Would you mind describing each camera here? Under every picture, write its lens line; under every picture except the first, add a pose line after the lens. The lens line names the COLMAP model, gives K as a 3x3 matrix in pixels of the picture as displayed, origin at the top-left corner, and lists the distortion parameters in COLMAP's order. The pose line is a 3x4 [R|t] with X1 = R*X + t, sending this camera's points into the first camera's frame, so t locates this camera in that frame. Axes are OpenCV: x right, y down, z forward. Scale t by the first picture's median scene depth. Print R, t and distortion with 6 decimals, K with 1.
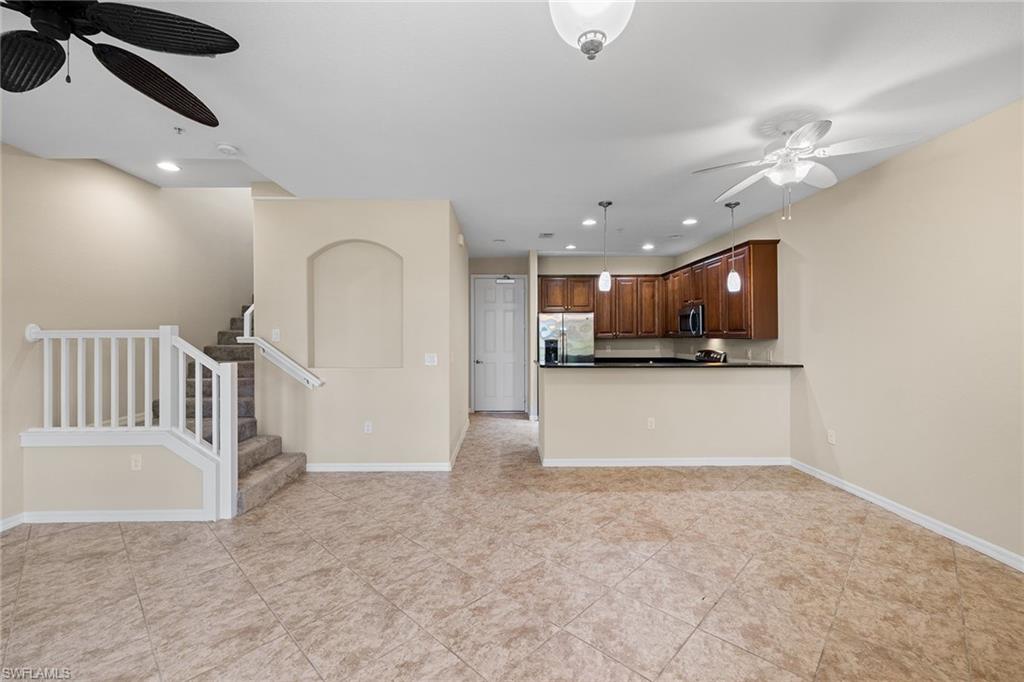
lens RADIAL K [[429.4, 0, 508.7], [0, 429.4, 334.8], [0, 0, 1]] dist [-0.000061, 0.001004]
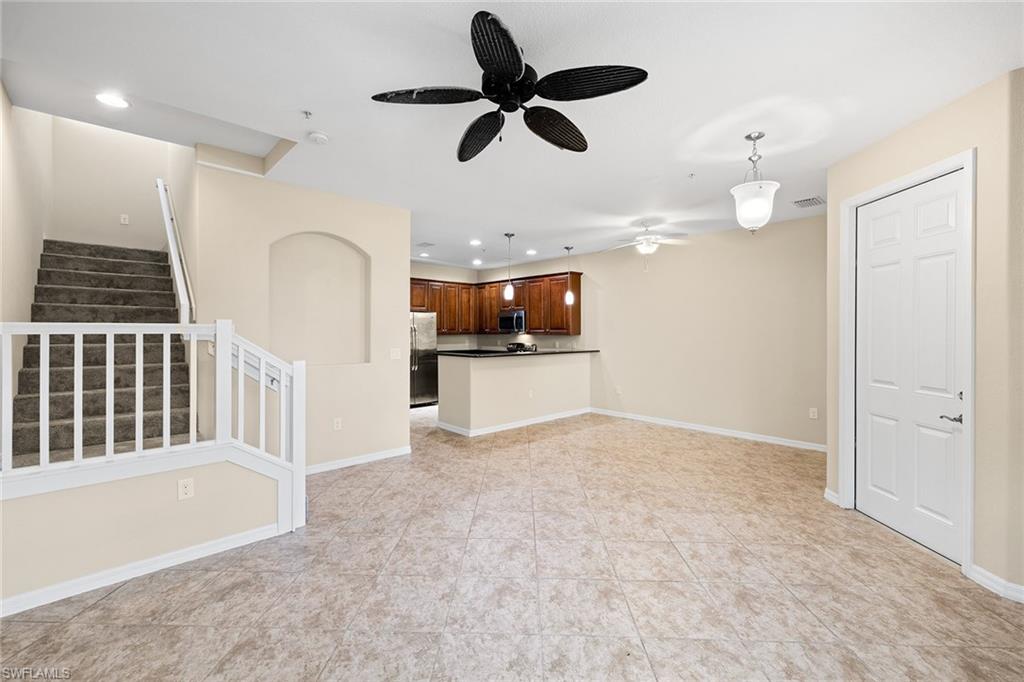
lens RADIAL K [[429.4, 0, 509.2], [0, 429.4, 336.3], [0, 0, 1]] dist [-0.000061, 0.001004]
pose [[0.737760, -0.002989, 0.675057, -0.699259], [-0.005225, 0.999935, 0.010139, 0.000250], [-0.675043, -0.011007, 0.737696, 0.002517]]
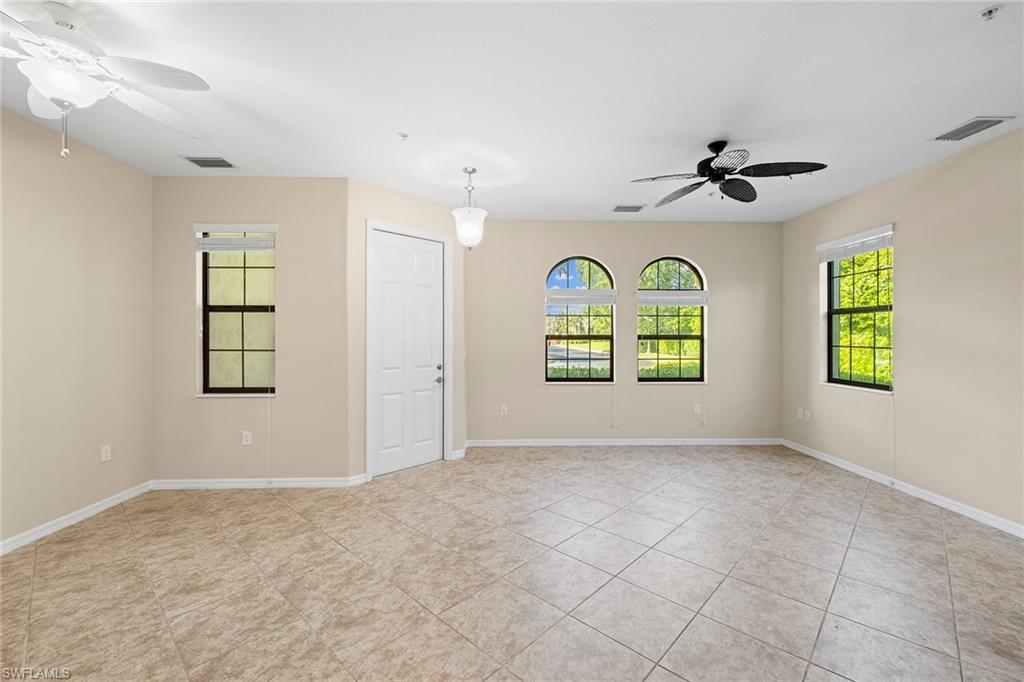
lens RADIAL K [[429.4, 0, 509.9], [0, 429.4, 337.3], [0, 0, 1]] dist [-0.000061, 0.001004]
pose [[-0.999951, 0.000349, -0.009908, -0.021794], [0.000325, 0.999997, 0.002442, 0.008338], [0.009909, 0.002439, -0.999948, 1.069870]]
